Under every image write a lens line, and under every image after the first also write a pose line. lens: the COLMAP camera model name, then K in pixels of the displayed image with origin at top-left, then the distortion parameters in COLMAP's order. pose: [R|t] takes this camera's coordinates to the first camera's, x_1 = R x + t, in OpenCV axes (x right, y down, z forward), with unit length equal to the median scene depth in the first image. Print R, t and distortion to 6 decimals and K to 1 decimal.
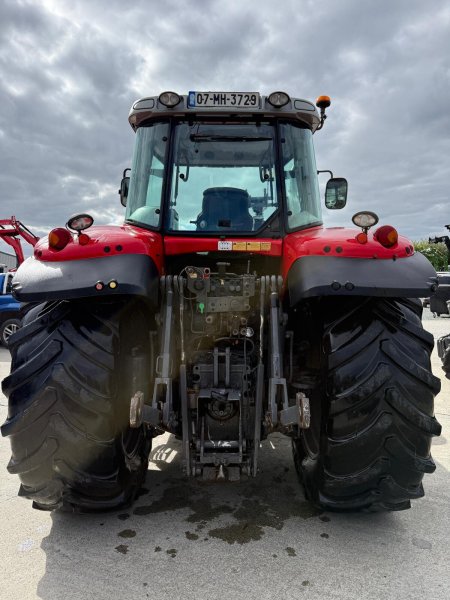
lens RADIAL K [[426.5, 0, 227.6], [0, 426.5, 303.1], [0, 0, 1]] dist [0.004160, -0.001763]
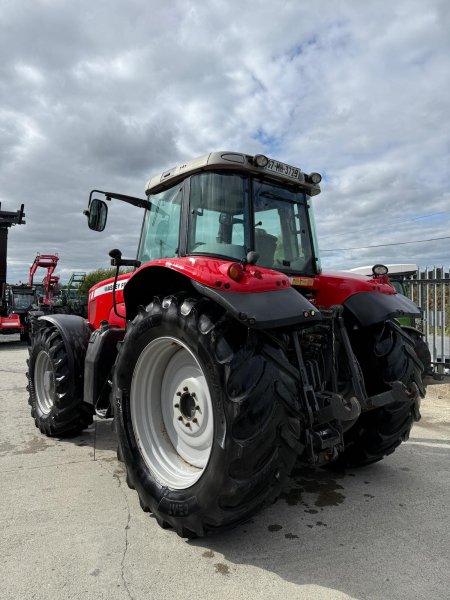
lens RADIAL K [[424.4, 0, 225.0], [0, 424.4, 300.0], [0, 0, 1]] dist [-0.002982, -0.008025]
pose [[0.755499, 0.004950, 0.655131, -1.050877], [0.031018, 0.998580, -0.043316, -0.031759], [-0.654415, 0.053046, 0.754272, 0.178956]]
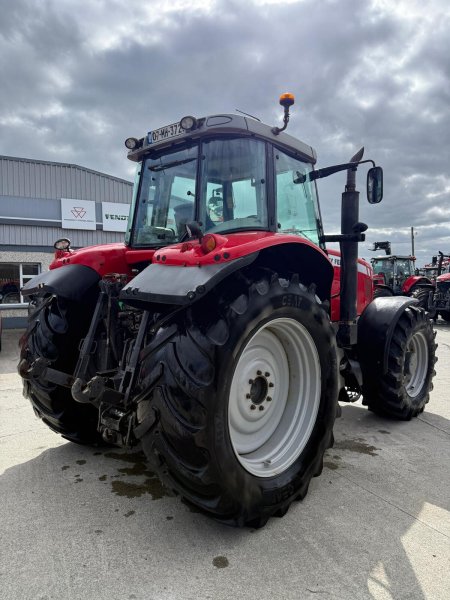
lens RADIAL K [[424.4, 0, 225.0], [0, 424.4, 300.0], [0, 0, 1]] dist [-0.002982, -0.008025]
pose [[0.726755, 0.038344, -0.685825, 1.011588], [-0.043611, 0.999002, 0.009639, -0.029873], [0.685511, 0.022904, 0.727702, 0.280518]]
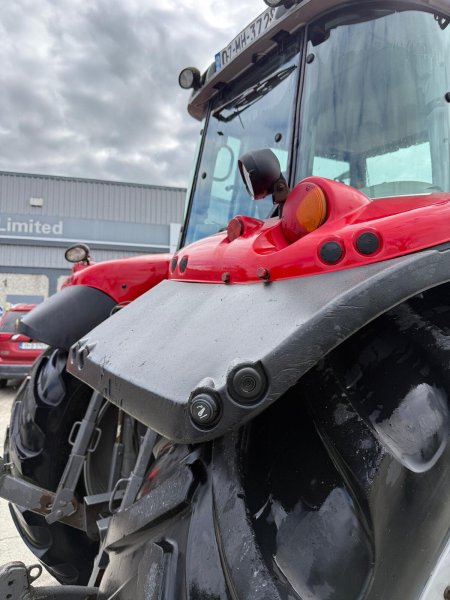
lens RADIAL K [[421.2, 0, 225.9], [0, 421.2, 307.9], [0, 0, 1]] dist [-0.006469, -0.003478]
pose [[0.505738, 0.015083, -0.862555, 0.558266], [-0.078795, 0.996475, -0.028775, -0.066518], [0.859081, 0.082518, 0.505144, 0.749352]]
